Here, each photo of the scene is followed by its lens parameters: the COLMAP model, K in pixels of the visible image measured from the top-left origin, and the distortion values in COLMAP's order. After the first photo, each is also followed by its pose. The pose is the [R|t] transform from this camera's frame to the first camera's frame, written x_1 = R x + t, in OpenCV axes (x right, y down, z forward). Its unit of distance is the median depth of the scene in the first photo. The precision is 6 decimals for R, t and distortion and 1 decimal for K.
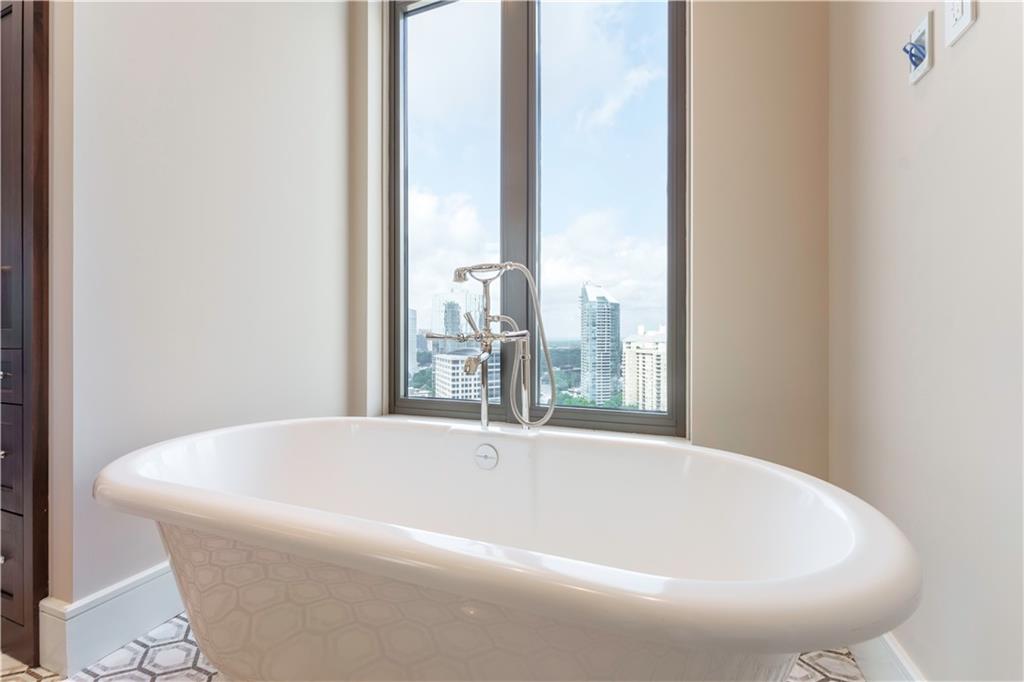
lens RADIAL K [[409.3, 0, 509.6], [0, 409.3, 343.5], [0, 0, 1]] dist [-0.000025, -0.000538]
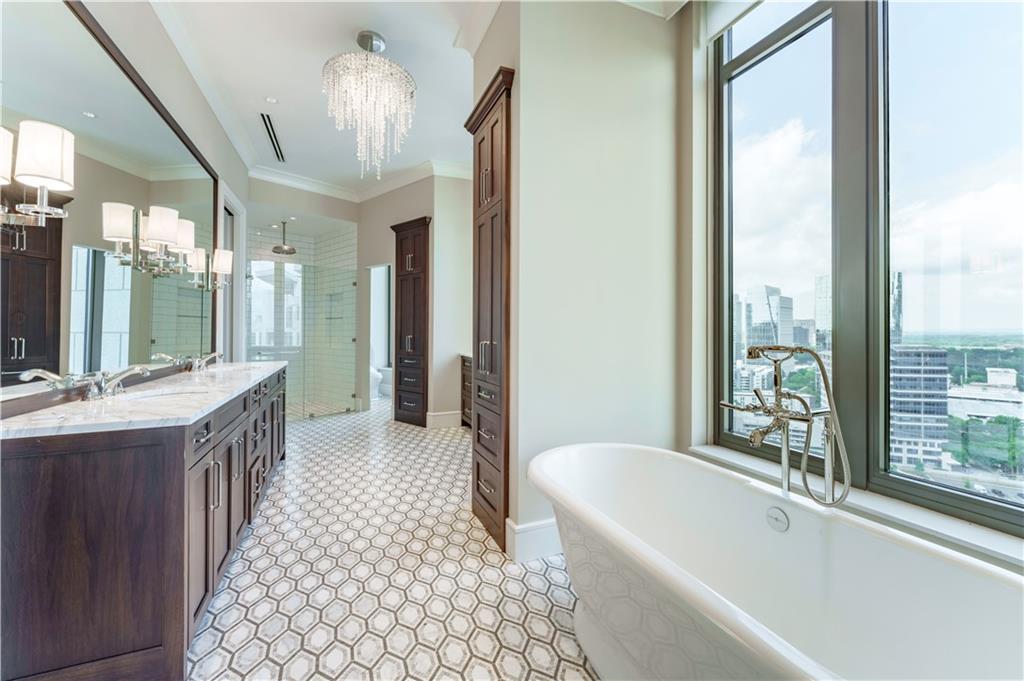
lens RADIAL K [[415.0, 0, 511.1], [0, 415.0, 335.6], [0, 0, 1]] dist [0.002663, 0.000099]
pose [[0.680841, 0.004485, -0.732418, 0.243395], [-0.004227, 0.999989, 0.002194, -0.194448], [0.732419, 0.001602, 0.680852, -0.259801]]
